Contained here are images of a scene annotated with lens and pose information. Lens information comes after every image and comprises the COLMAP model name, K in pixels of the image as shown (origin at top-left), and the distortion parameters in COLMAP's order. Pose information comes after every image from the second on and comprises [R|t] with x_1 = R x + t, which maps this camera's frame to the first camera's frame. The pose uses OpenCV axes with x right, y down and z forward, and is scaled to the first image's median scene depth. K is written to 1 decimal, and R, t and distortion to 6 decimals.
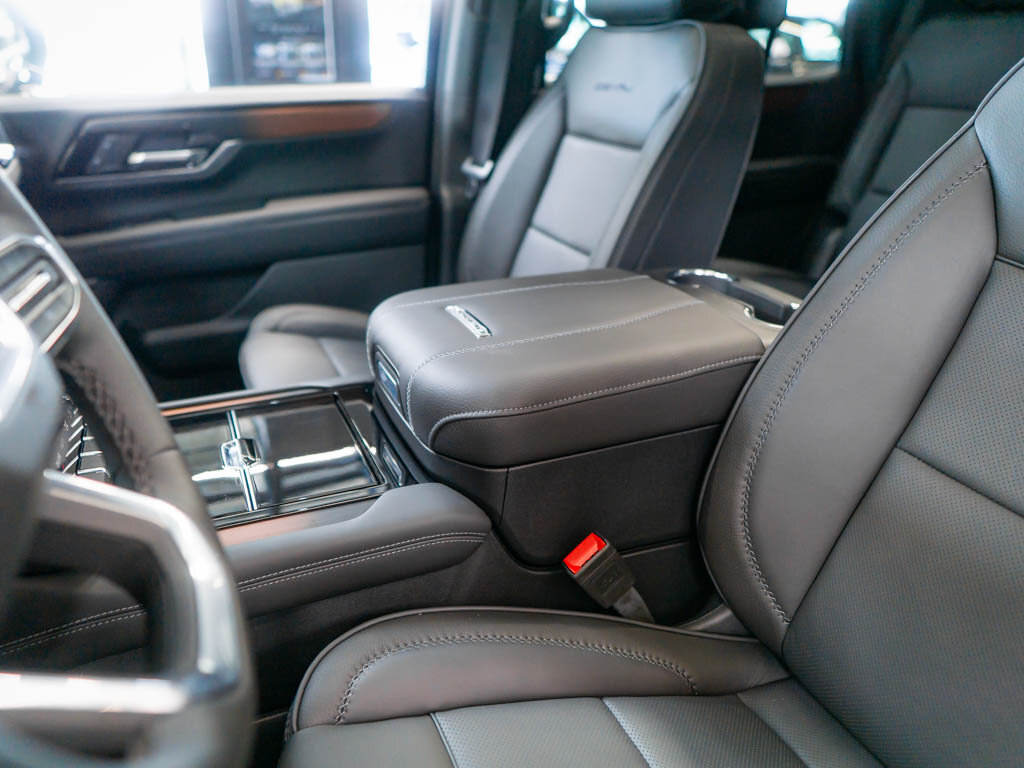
lens RADIAL K [[783.0, 0, 512.0], [0, 783.0, 384.0], [0, 0, 1]] dist [-0.005131, -0.004627]
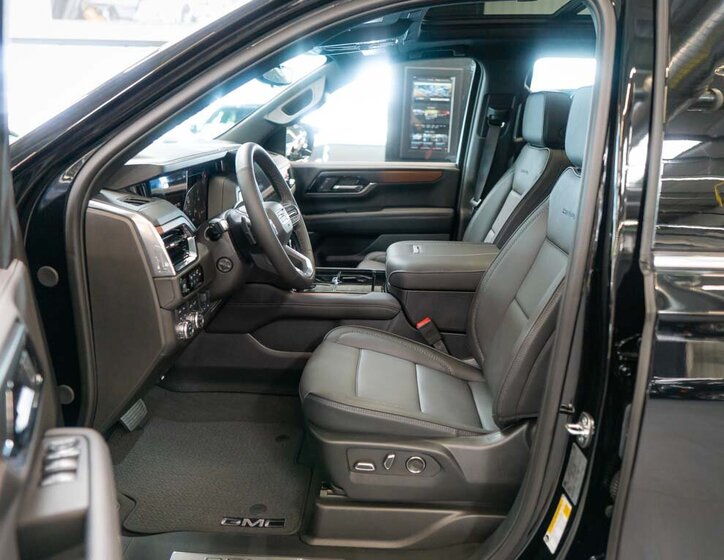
lens RADIAL K [[572.1, 0, 362.0], [0, 572.1, 280.0], [0, 0, 1]] dist [-0.004095, 0.002248]
pose [[0.904889, 0.132308, -0.404562, 0.352143], [-0.183268, 0.978957, -0.089758, 0.143611], [0.384173, 0.155364, 0.910095, -0.556090]]
